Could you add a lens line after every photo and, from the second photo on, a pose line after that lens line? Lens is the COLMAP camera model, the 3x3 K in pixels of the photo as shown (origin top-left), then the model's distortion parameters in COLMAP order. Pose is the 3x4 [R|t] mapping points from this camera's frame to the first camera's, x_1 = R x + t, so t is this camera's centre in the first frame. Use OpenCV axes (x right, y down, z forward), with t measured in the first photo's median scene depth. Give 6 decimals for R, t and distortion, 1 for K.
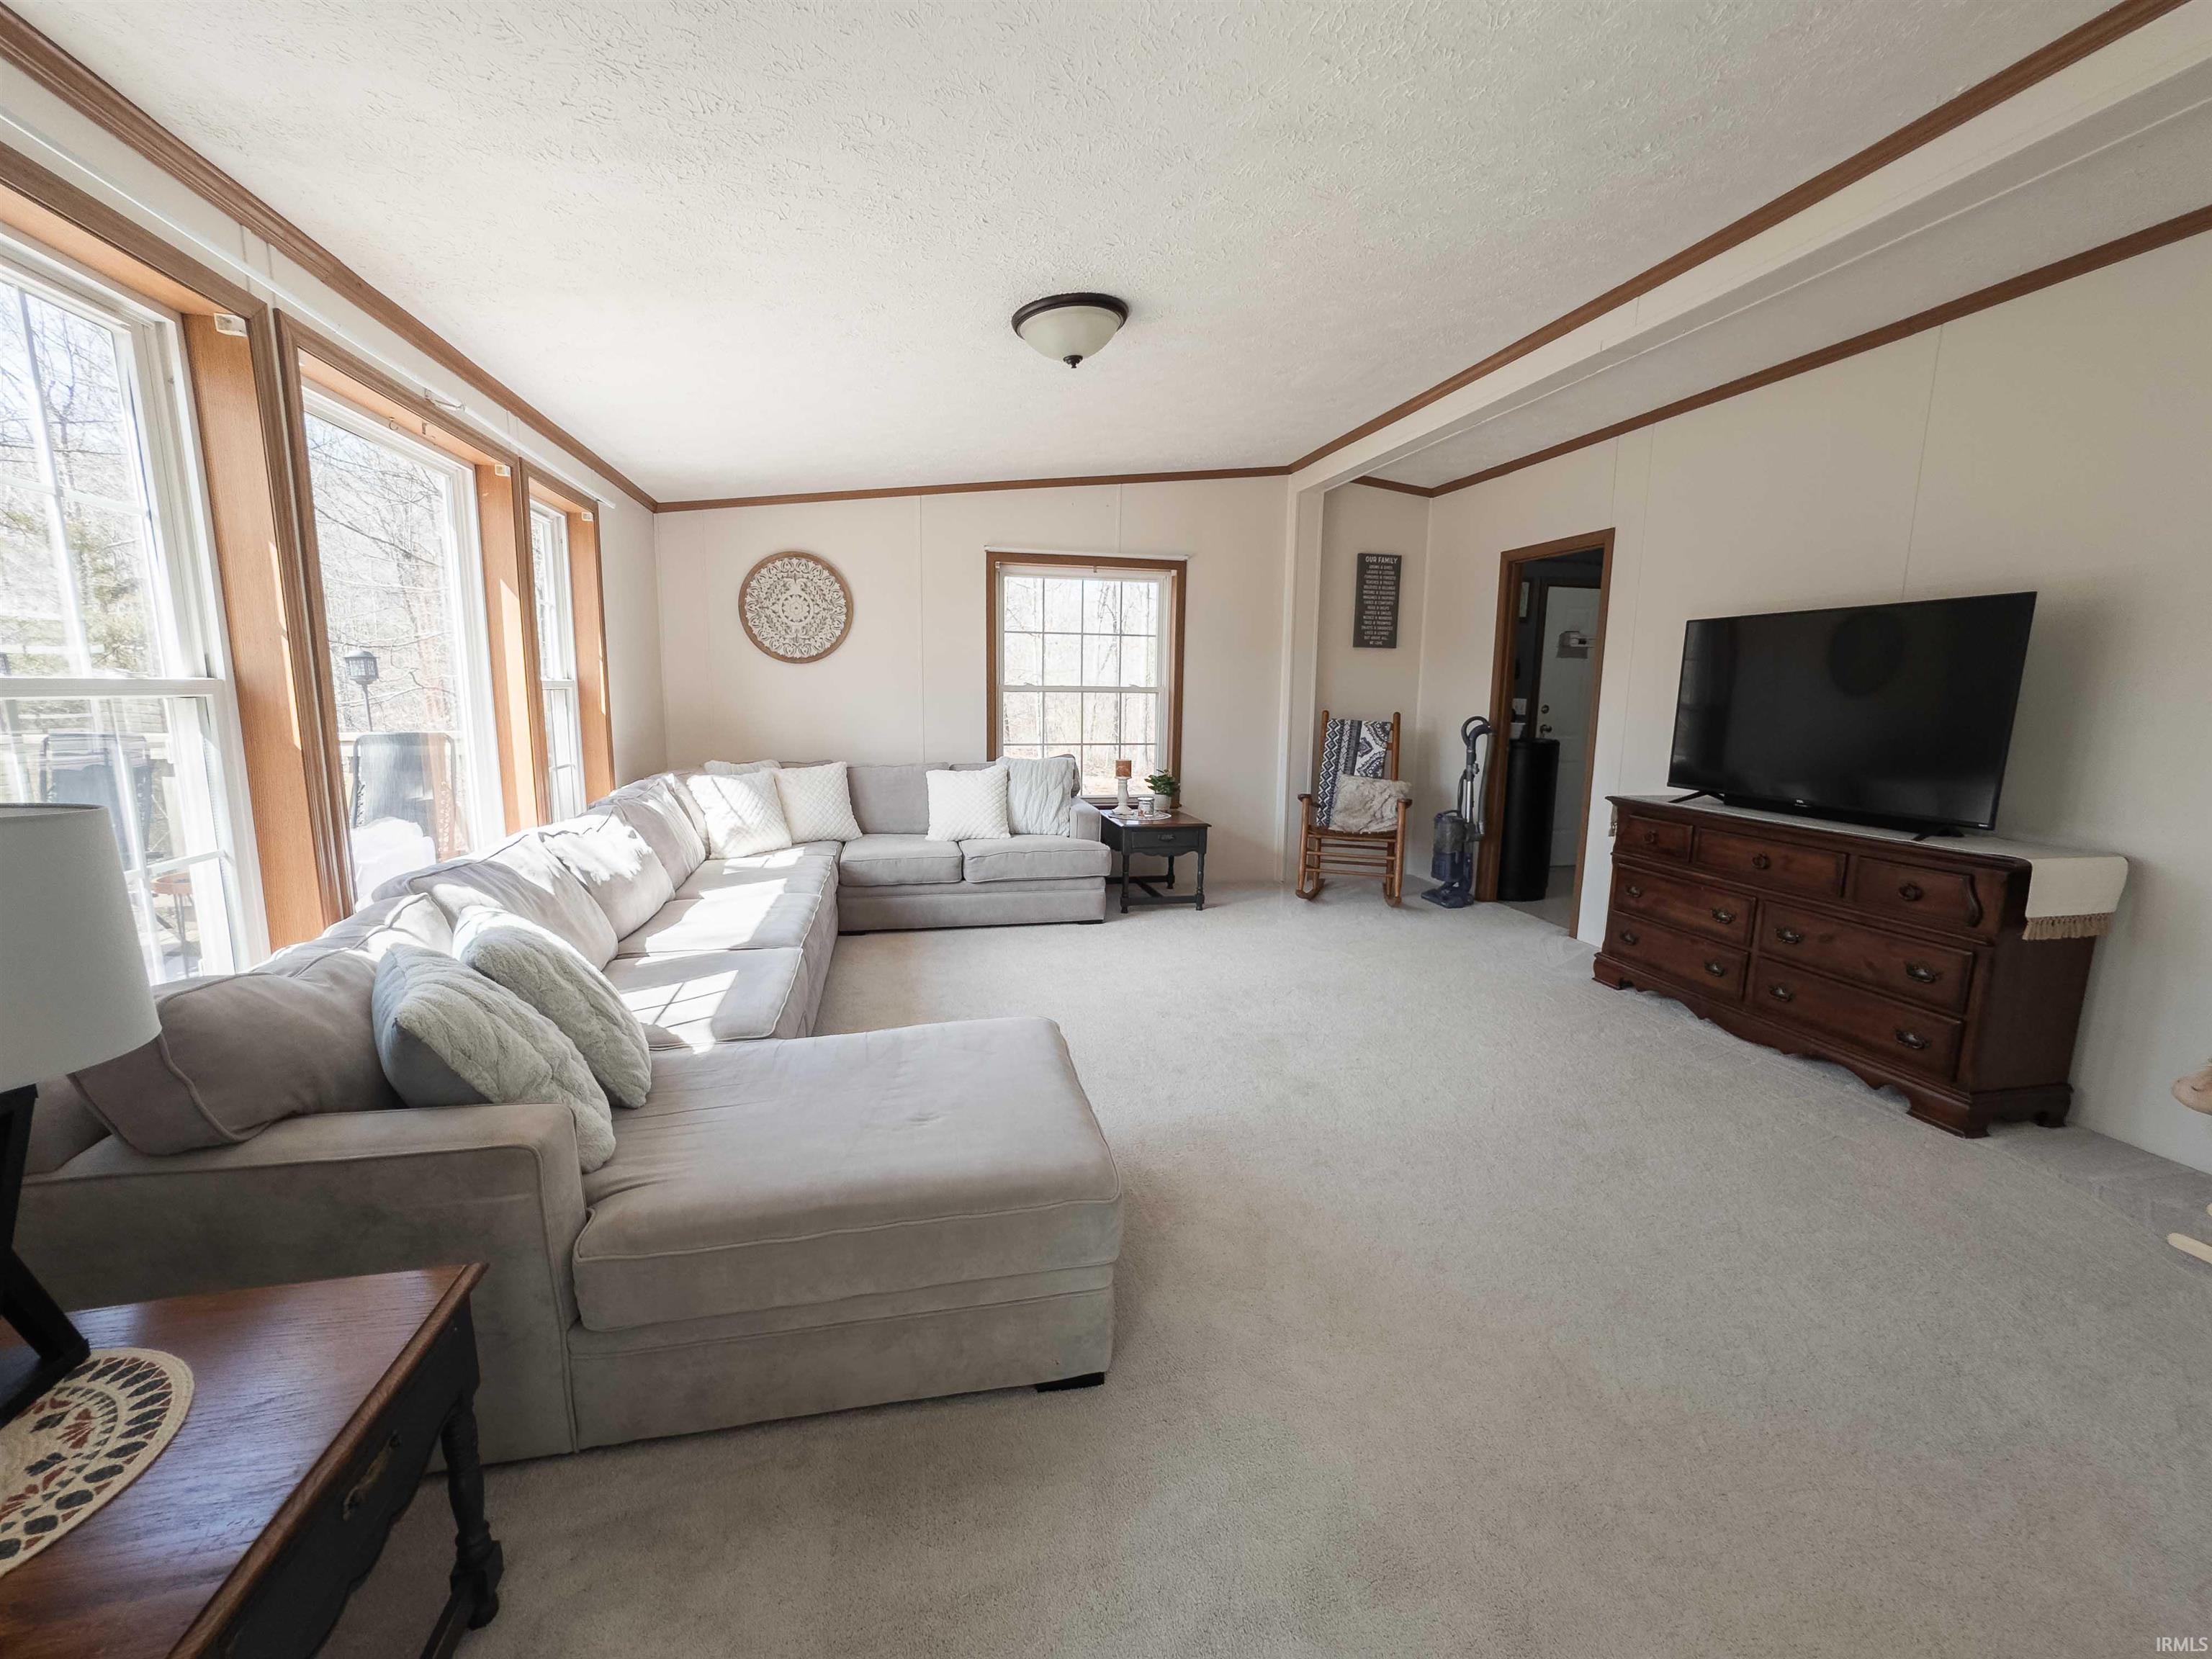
lens RADIAL K [[903.2, 0, 1102.5], [0, 903.2, 828.9], [0, 0, 1]] dist [-0.020474, 0.004680]
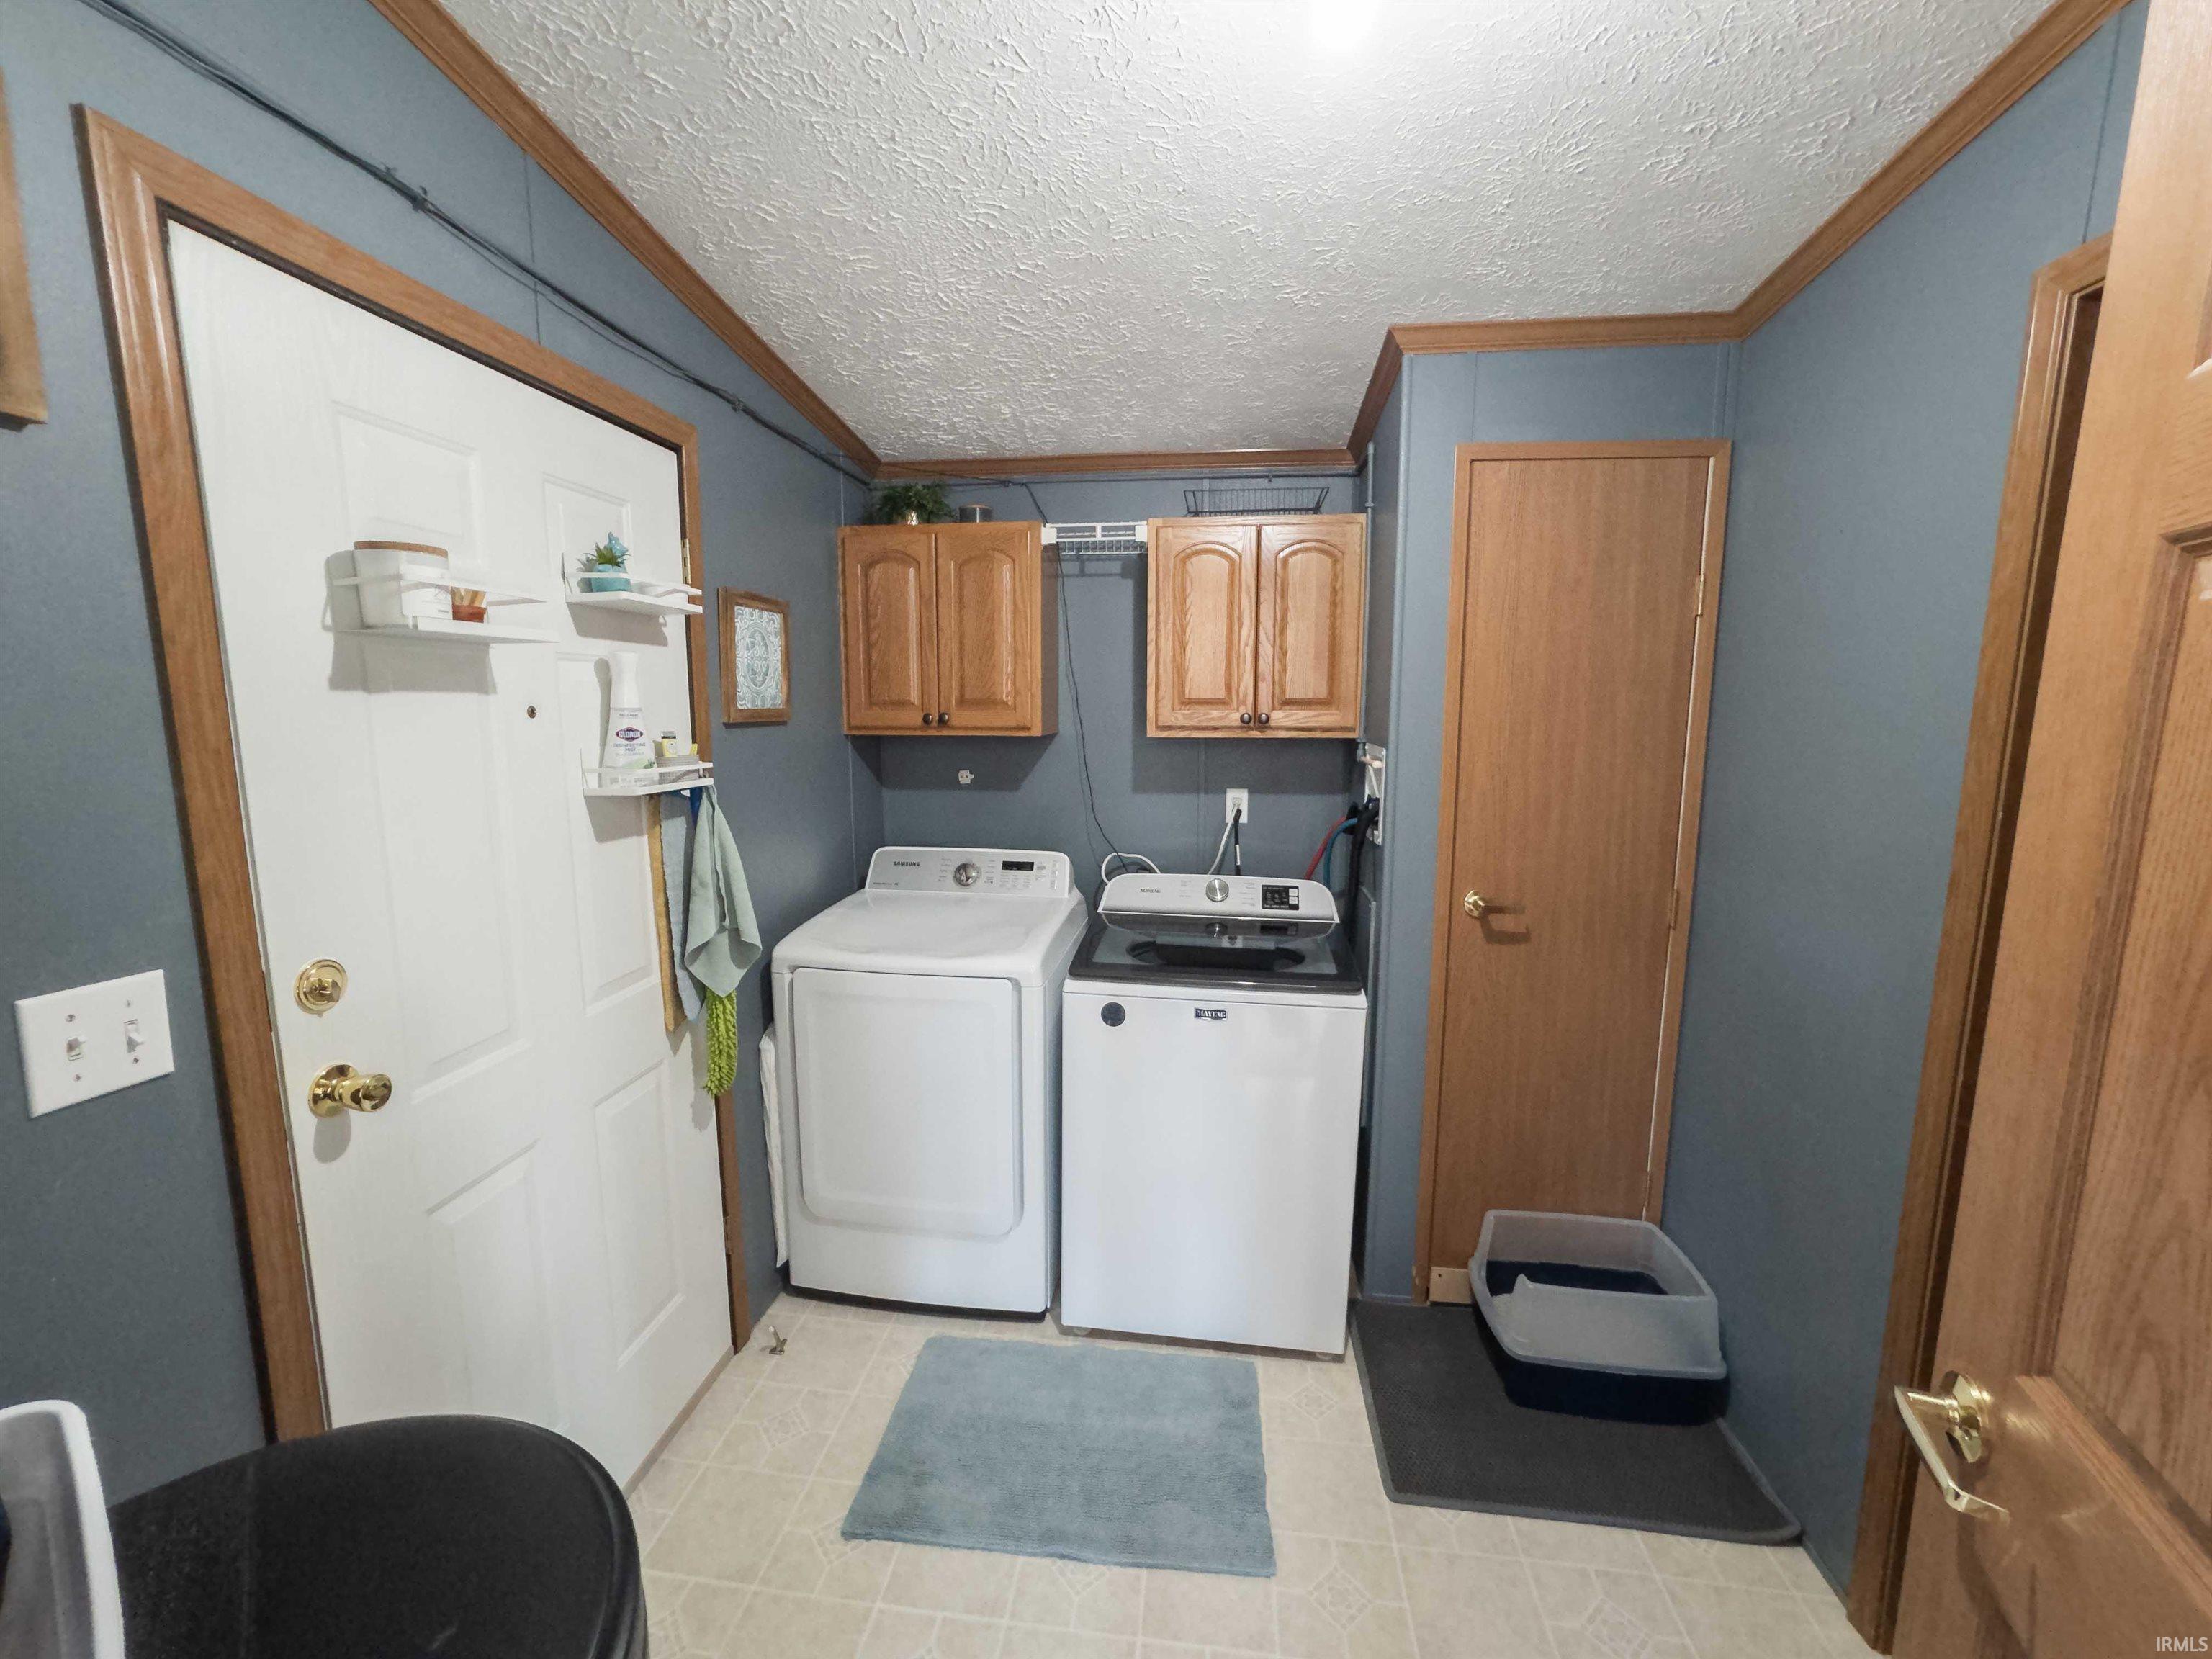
lens RADIAL K [[903.2, 0, 1101.9], [0, 903.2, 835.9], [0, 0, 1]] dist [-0.020474, 0.004680]
pose [[0.350583, -0.143350, 0.925496, 0.394534], [0.153853, 0.983606, 0.094071, -0.156662], [-0.923808, 0.109410, 0.366890, 0.802436]]
